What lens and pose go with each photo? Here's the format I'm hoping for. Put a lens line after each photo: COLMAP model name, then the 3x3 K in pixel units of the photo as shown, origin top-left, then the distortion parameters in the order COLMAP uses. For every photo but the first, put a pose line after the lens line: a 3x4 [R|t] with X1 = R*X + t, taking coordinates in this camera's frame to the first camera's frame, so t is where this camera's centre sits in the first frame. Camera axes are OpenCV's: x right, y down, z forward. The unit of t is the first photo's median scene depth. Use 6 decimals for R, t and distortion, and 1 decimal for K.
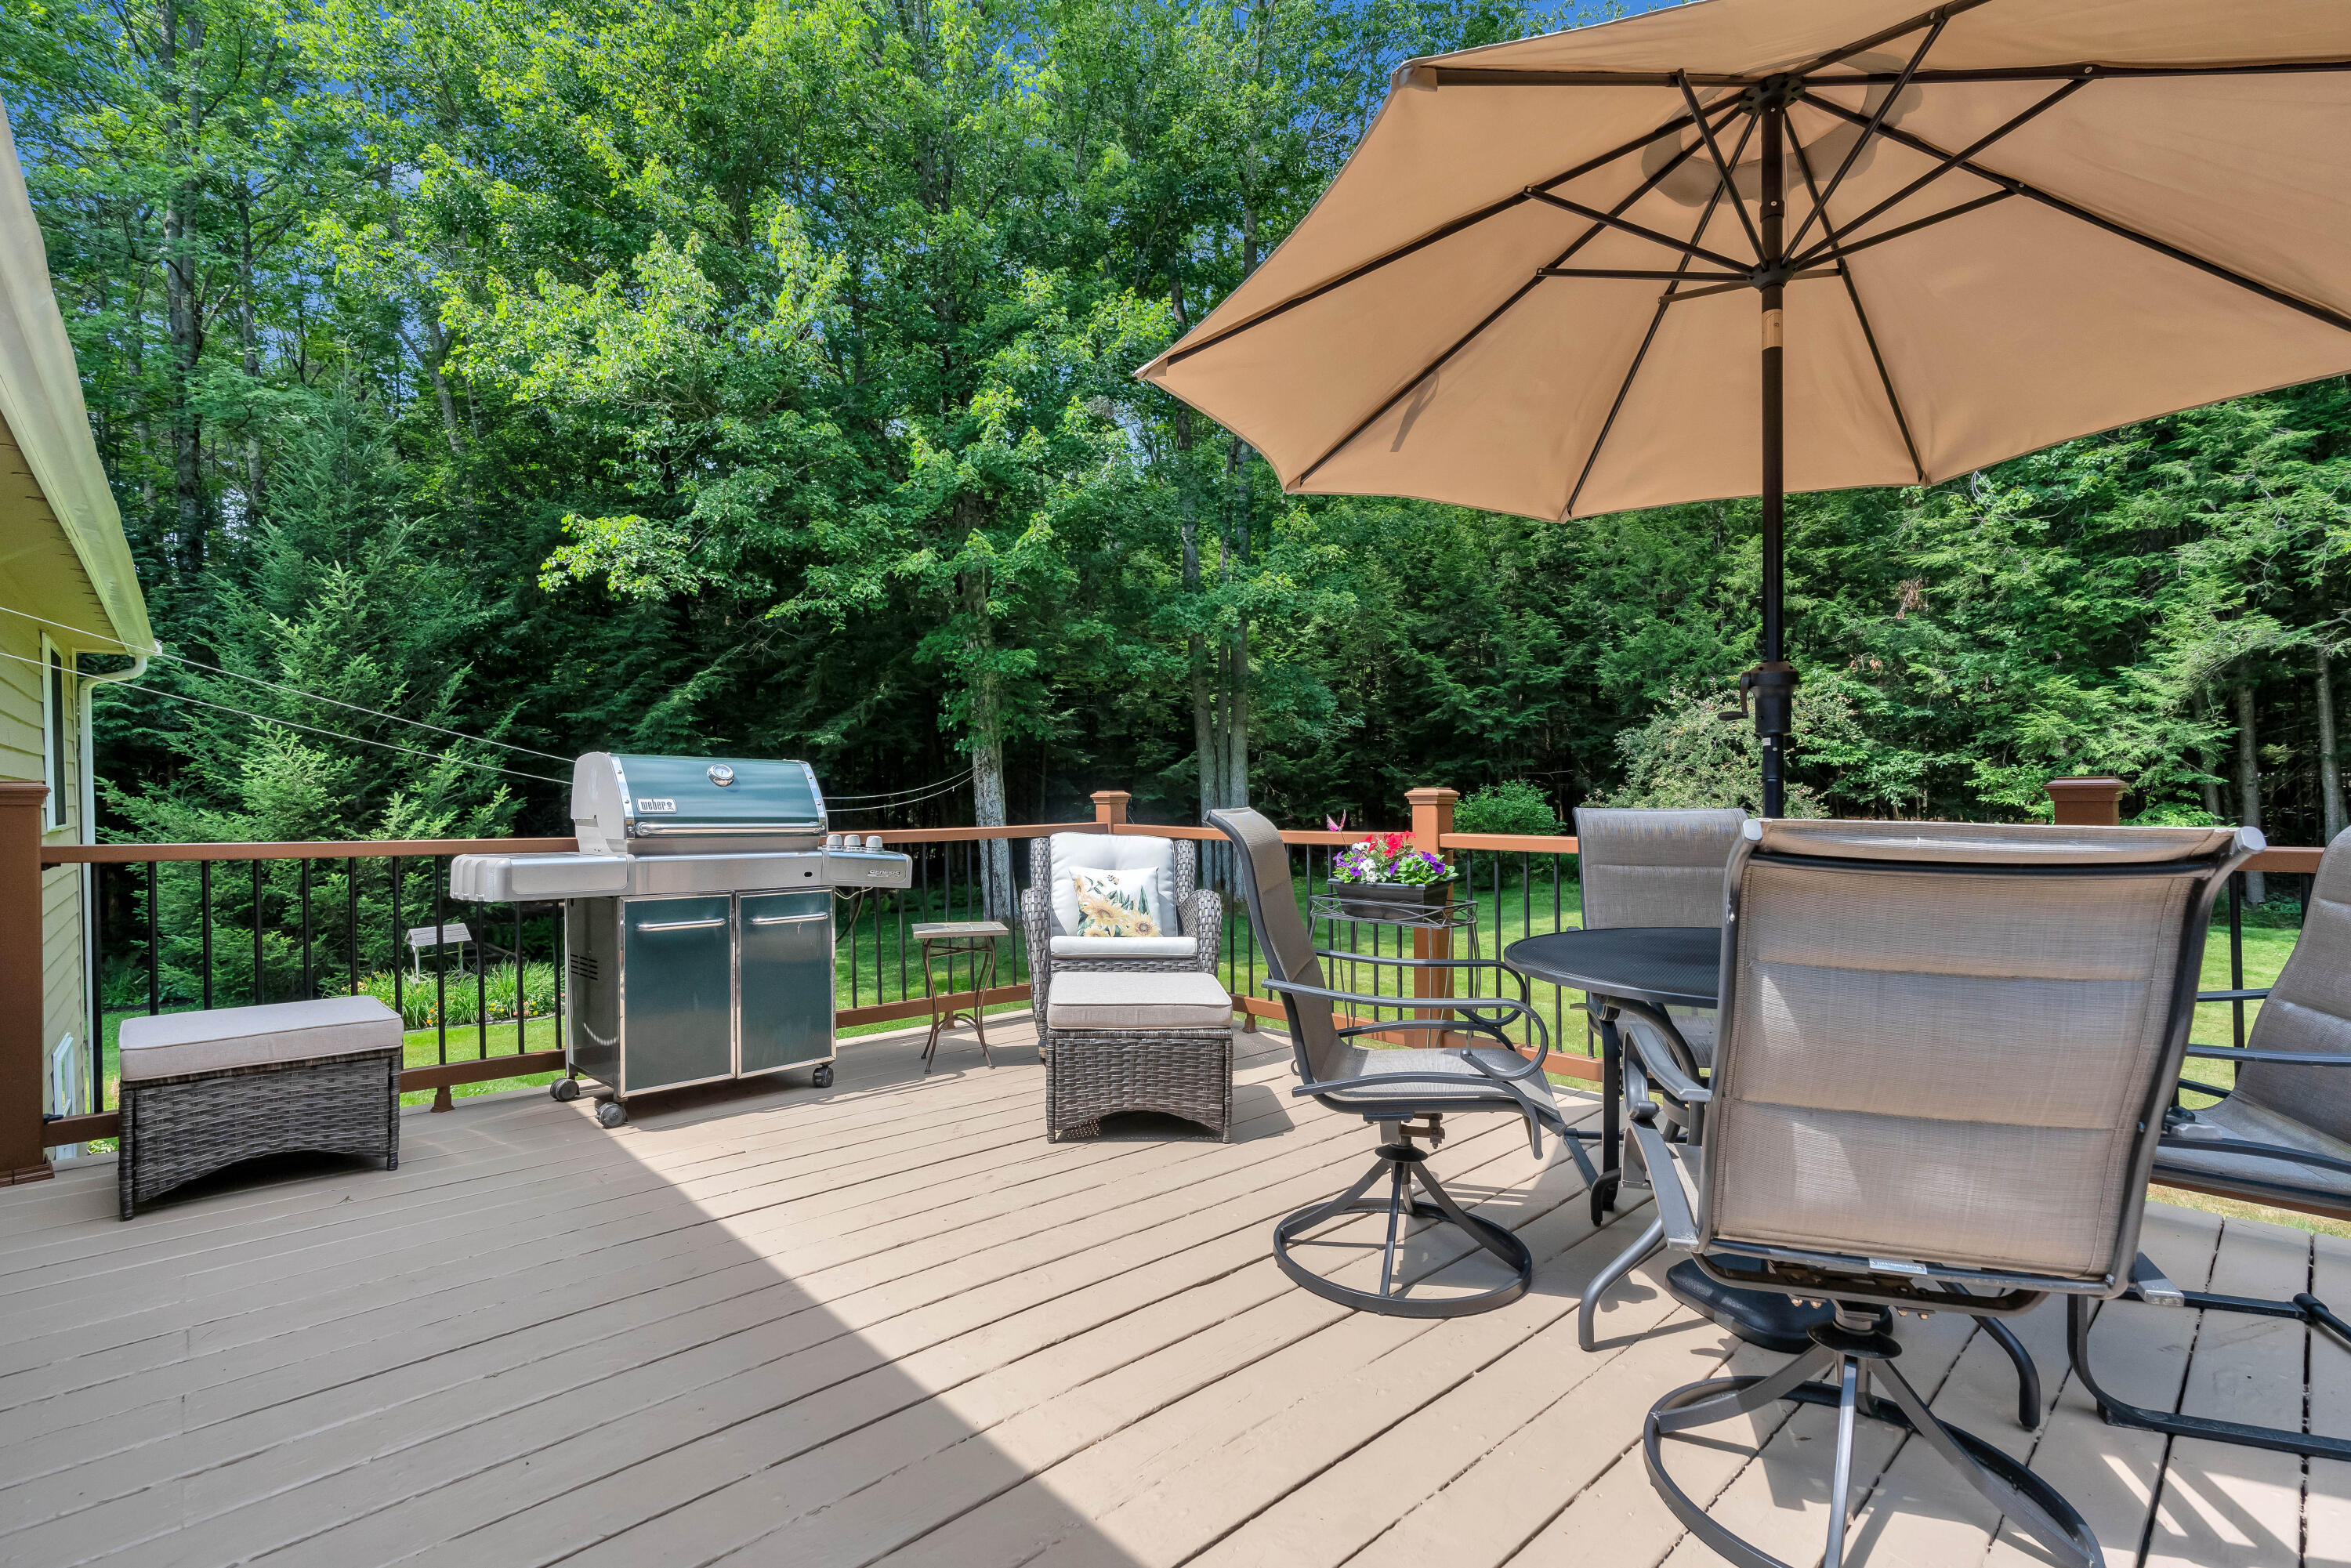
lens RADIAL K [[1066.7, 0, 1174.4], [0, 1066.7, 773.3], [0, 0, 1]] dist [0.000985, -0.000037]
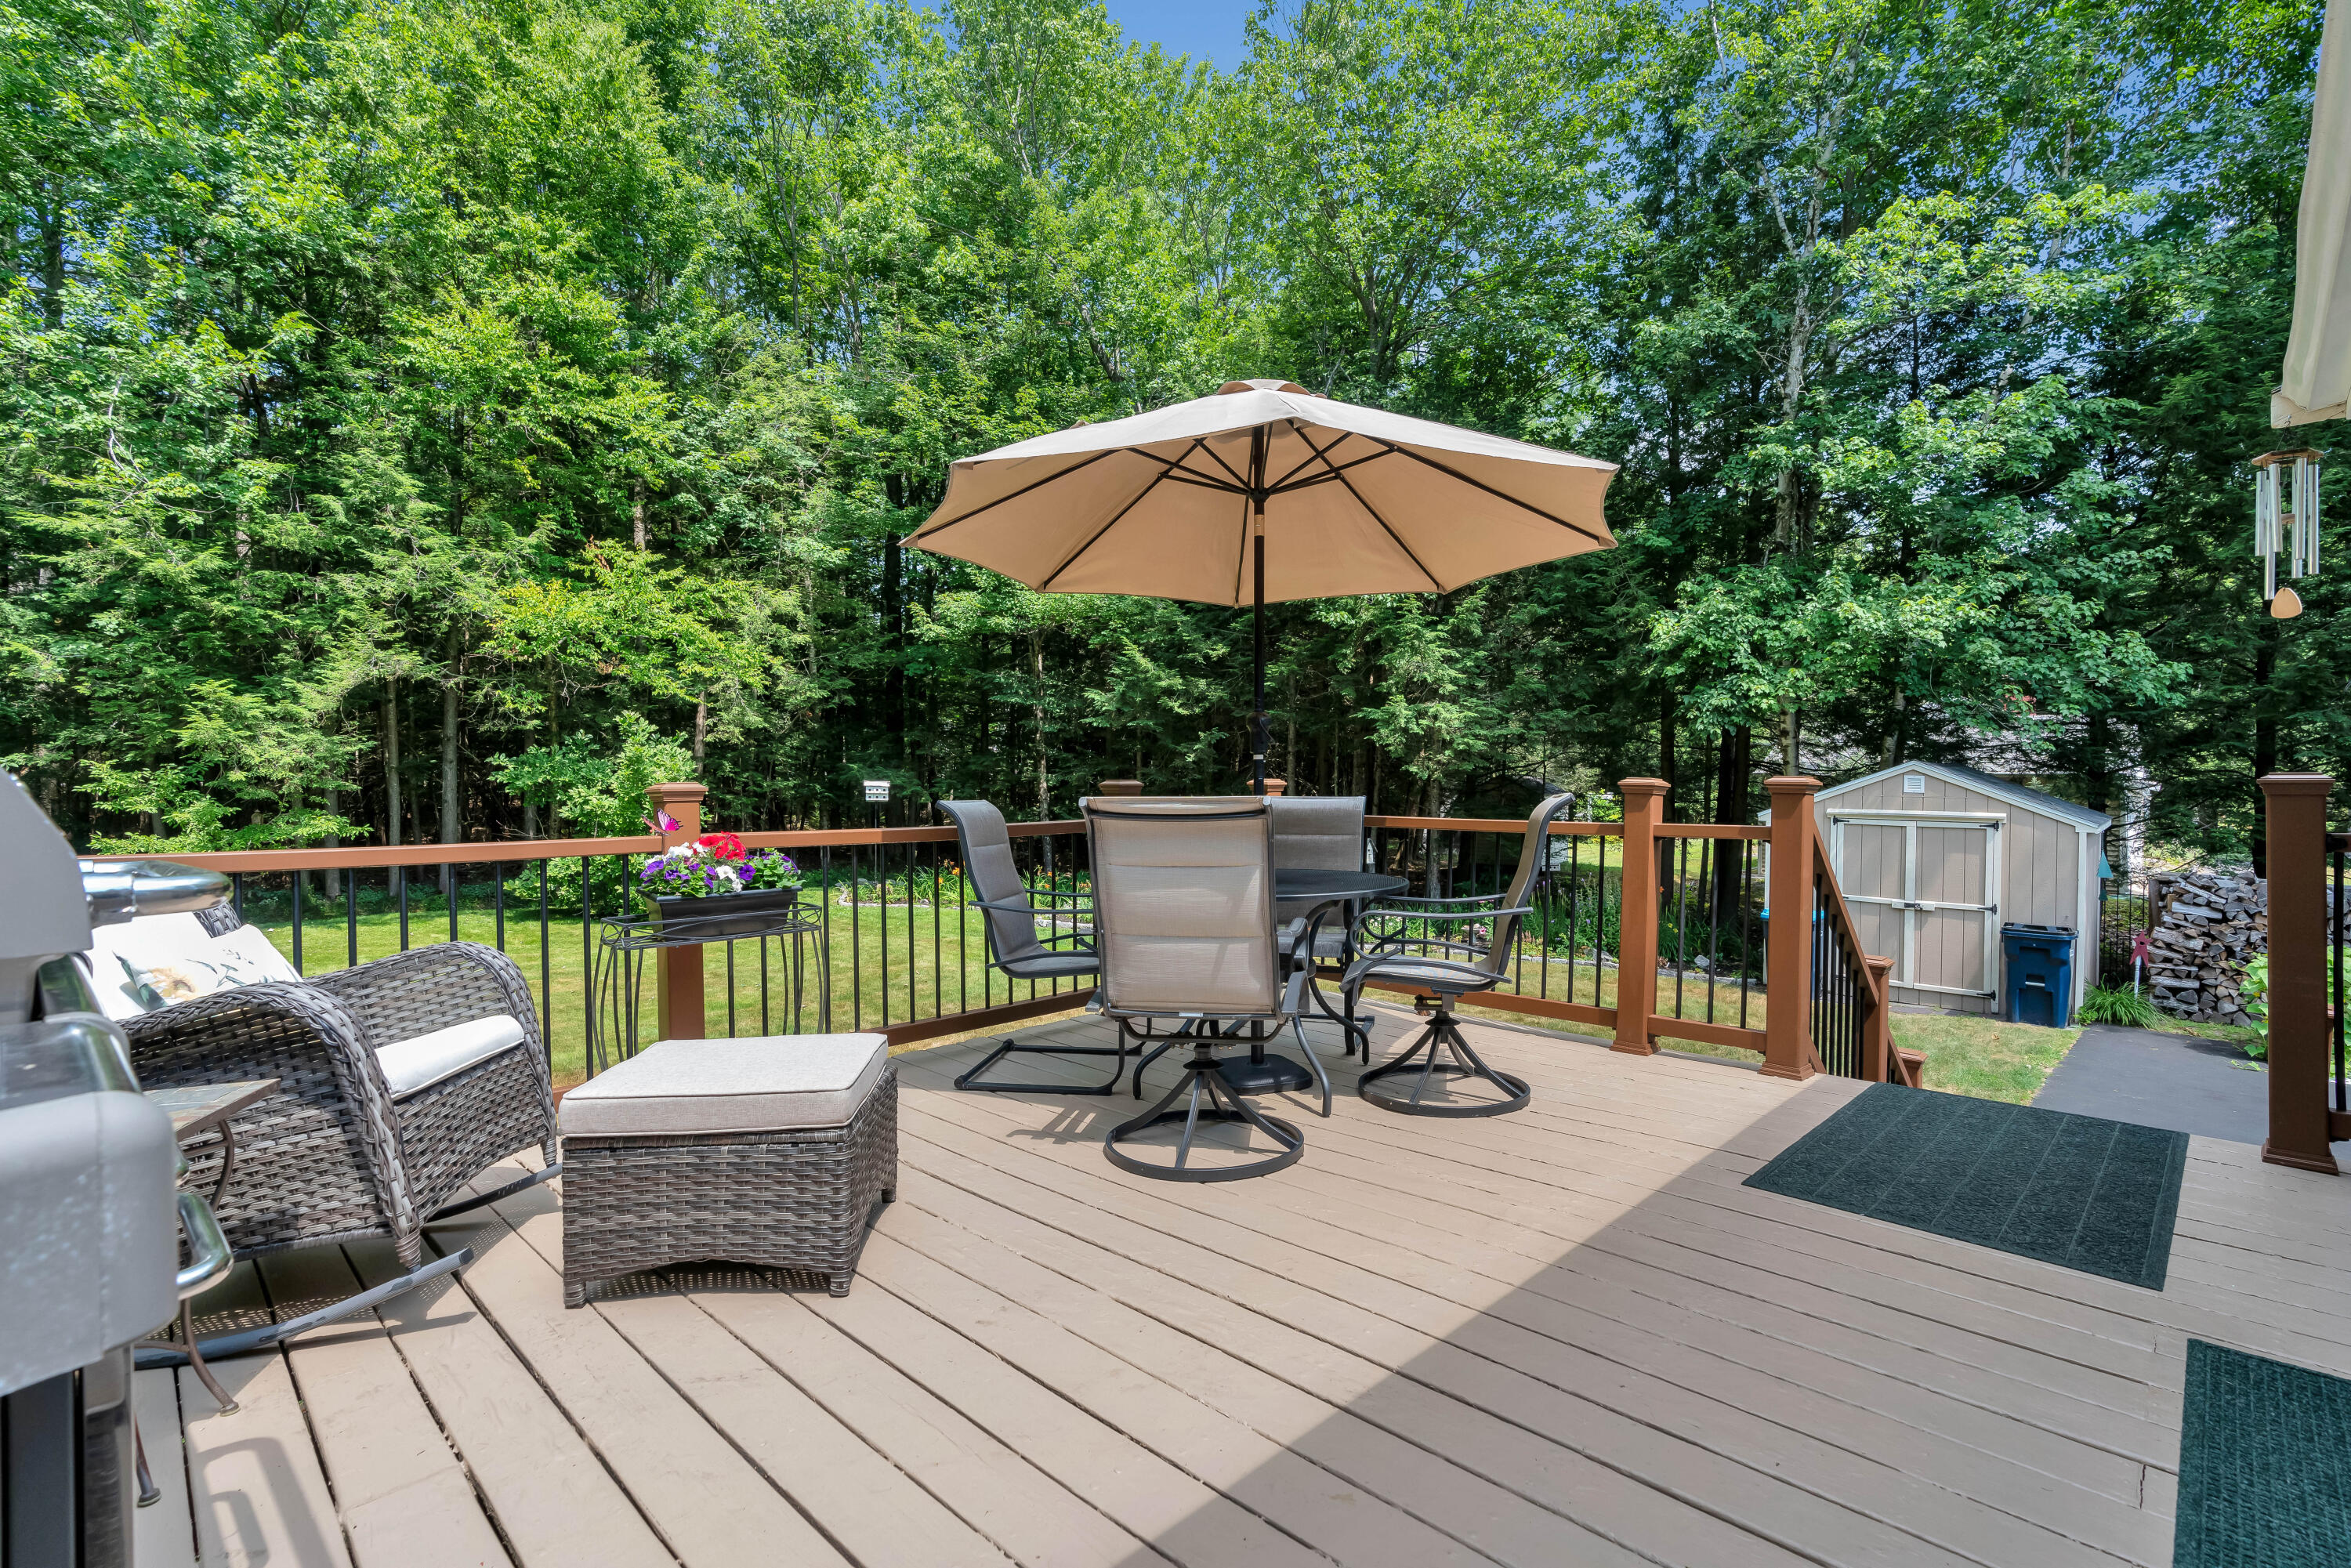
lens RADIAL K [[1039.7, 0, 1175.5], [0, 1039.7, 784.0], [0, 0, 1]] dist [-0.001281, -0.000409]
pose [[-0.039277, 0.009496, 0.999183, -0.154334], [-0.011697, 0.999882, -0.009962, 0.004050], [-0.999160, -0.012079, -0.039161, 0.161685]]
